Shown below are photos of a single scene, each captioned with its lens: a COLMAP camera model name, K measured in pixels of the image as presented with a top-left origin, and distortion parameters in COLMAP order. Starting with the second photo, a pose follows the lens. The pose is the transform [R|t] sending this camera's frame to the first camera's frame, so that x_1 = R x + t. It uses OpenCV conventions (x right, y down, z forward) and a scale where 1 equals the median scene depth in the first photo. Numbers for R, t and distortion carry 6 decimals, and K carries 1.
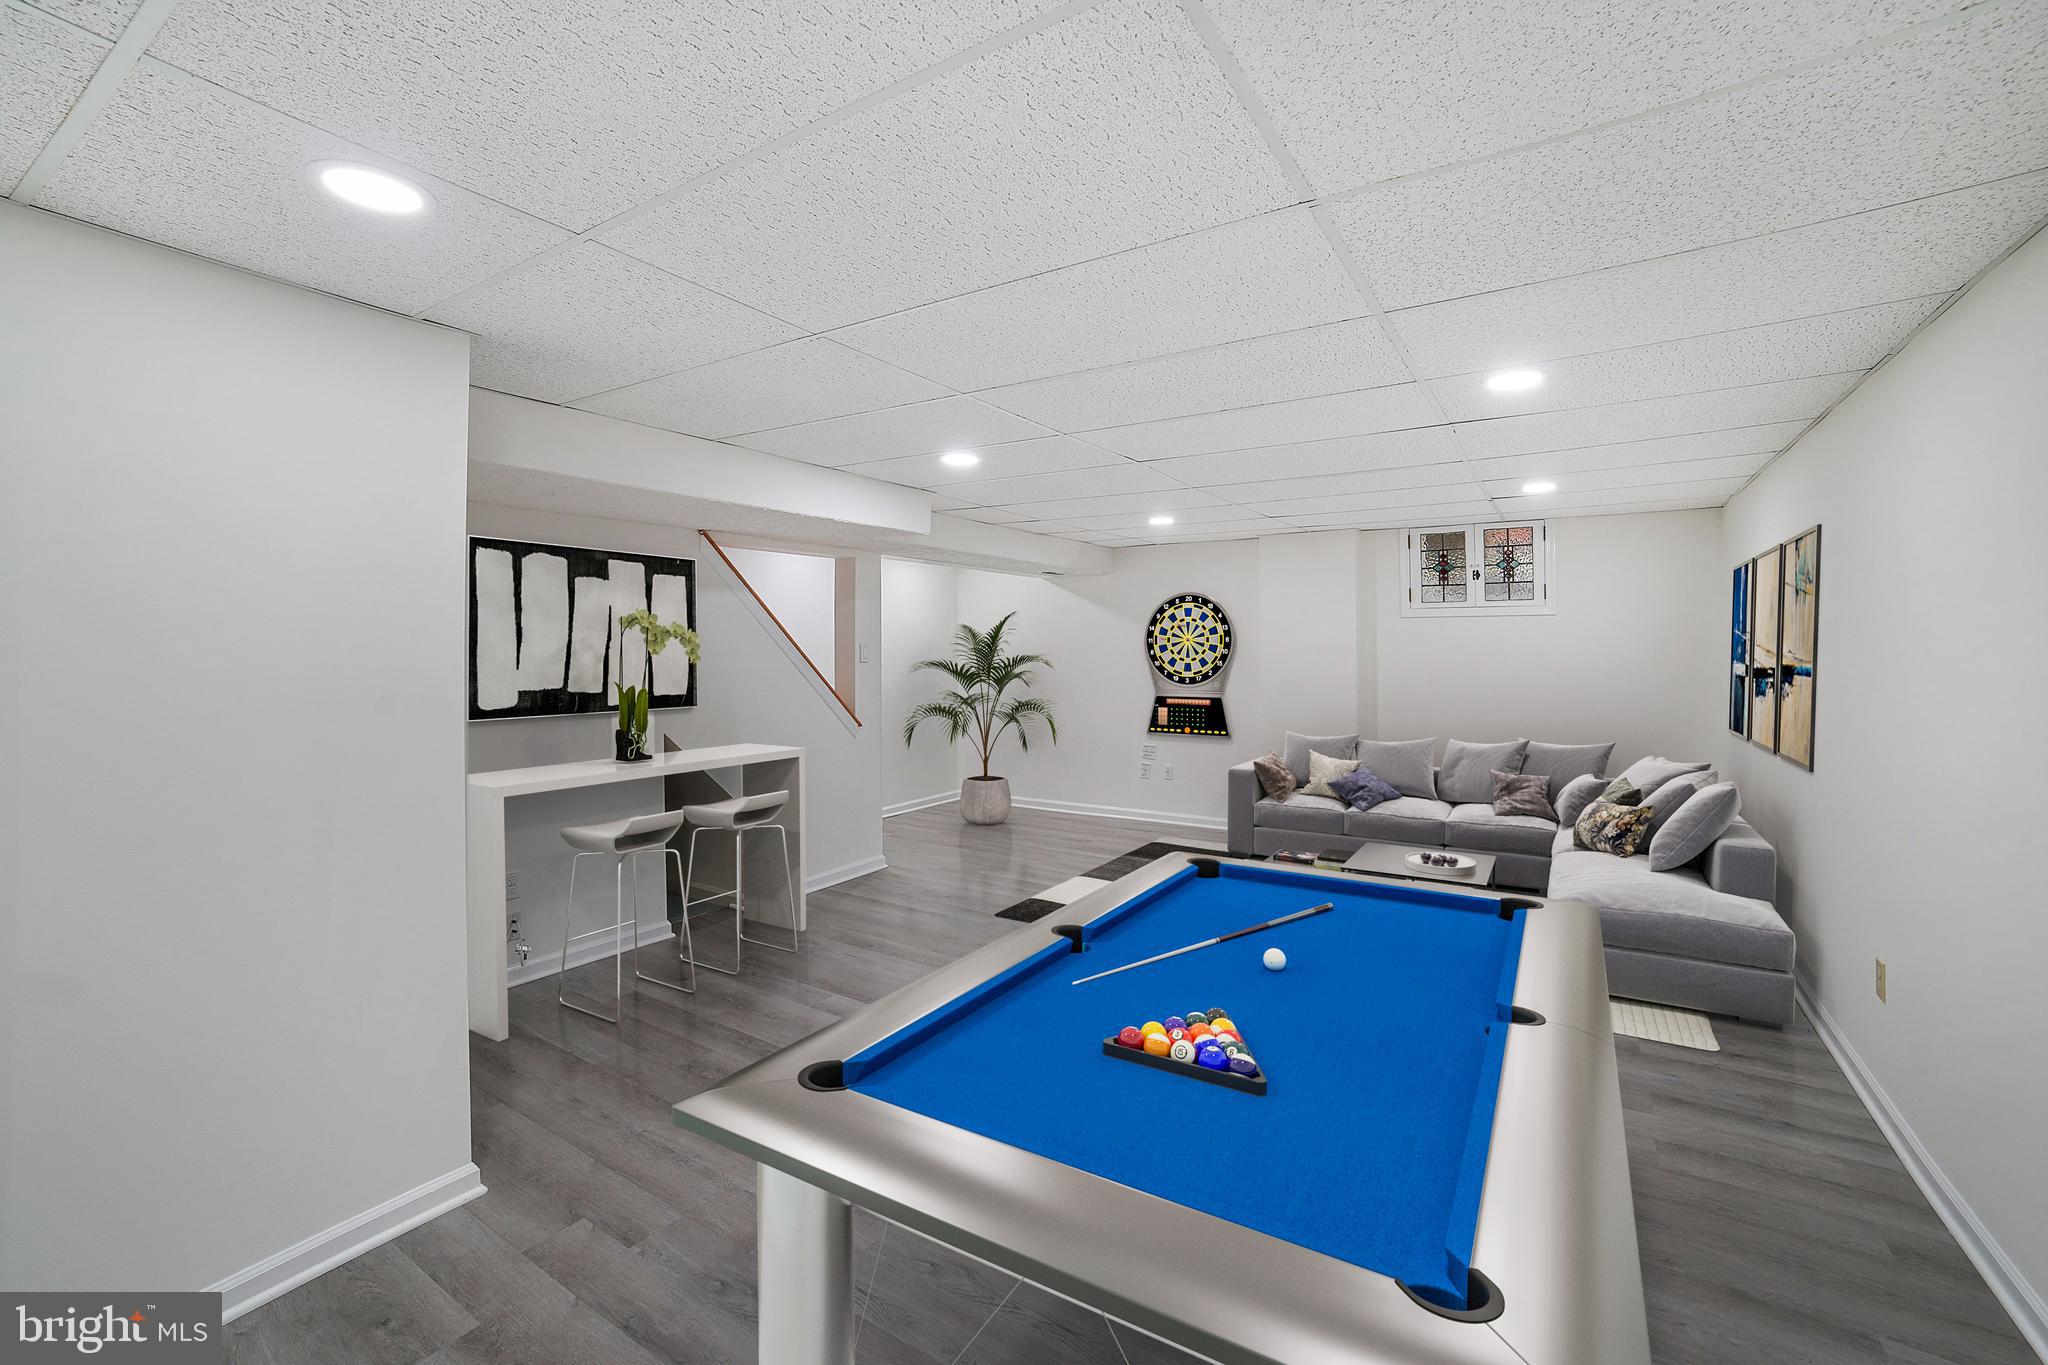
lens RADIAL K [[917.5, 0, 1024.0], [0, 917.5, 682.5], [0, 0, 1]] dist [-0.000175, -0.000047]
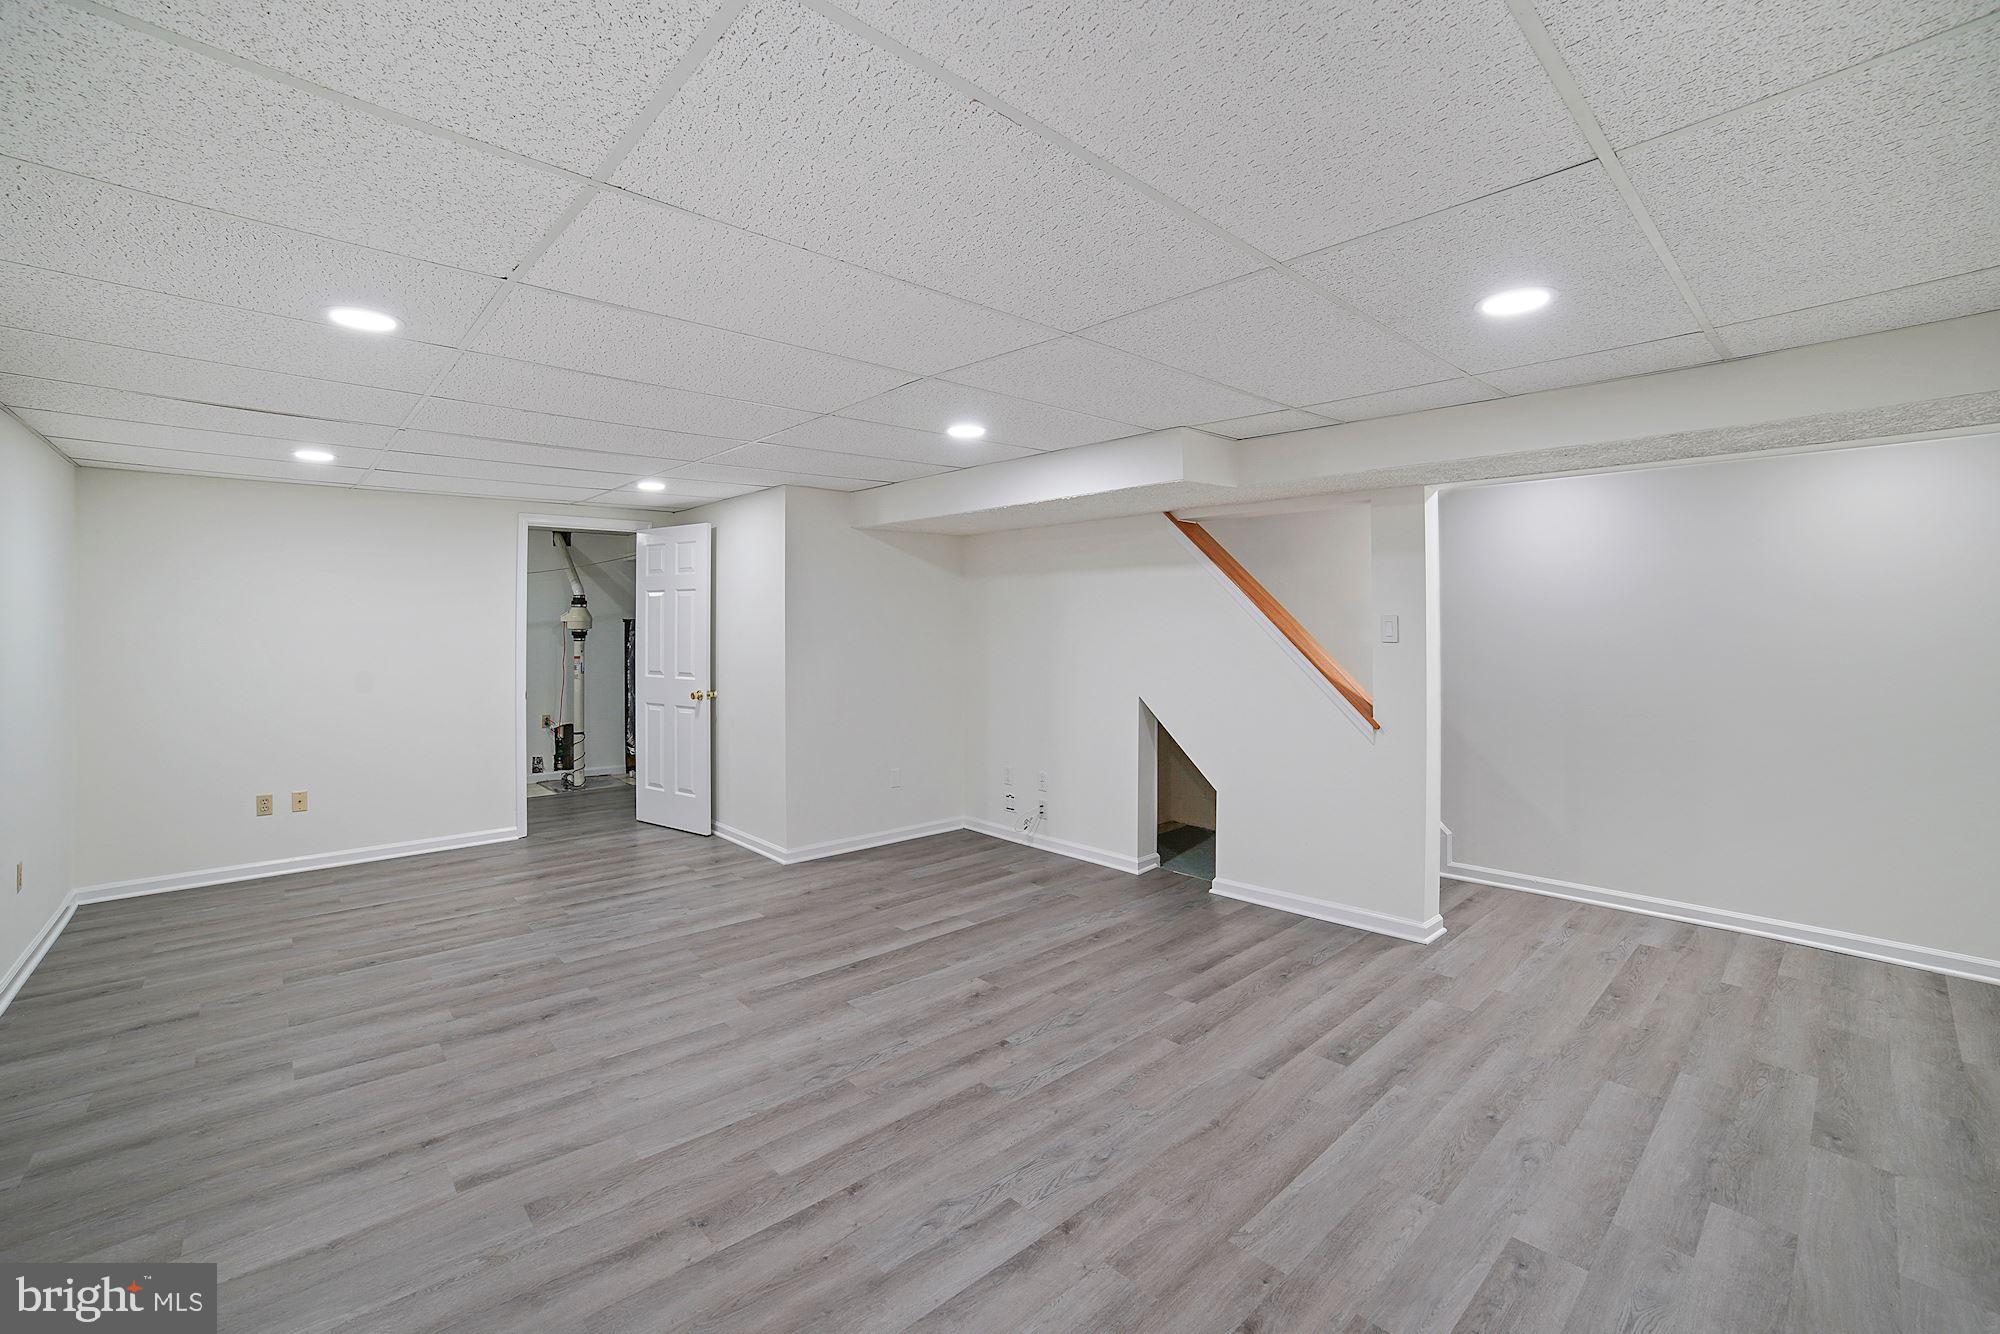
lens RADIAL K [[825.2, 0, 945.5], [0, 825.2, 620.1], [0, 0, 1]] dist [-0.029822, 0.000794]
pose [[-0.263090, -0.013624, -0.964675, 0.680074], [-0.041031, 0.999154, -0.002920, -0.028592], [0.963898, 0.038813, -0.263426, 1.042249]]
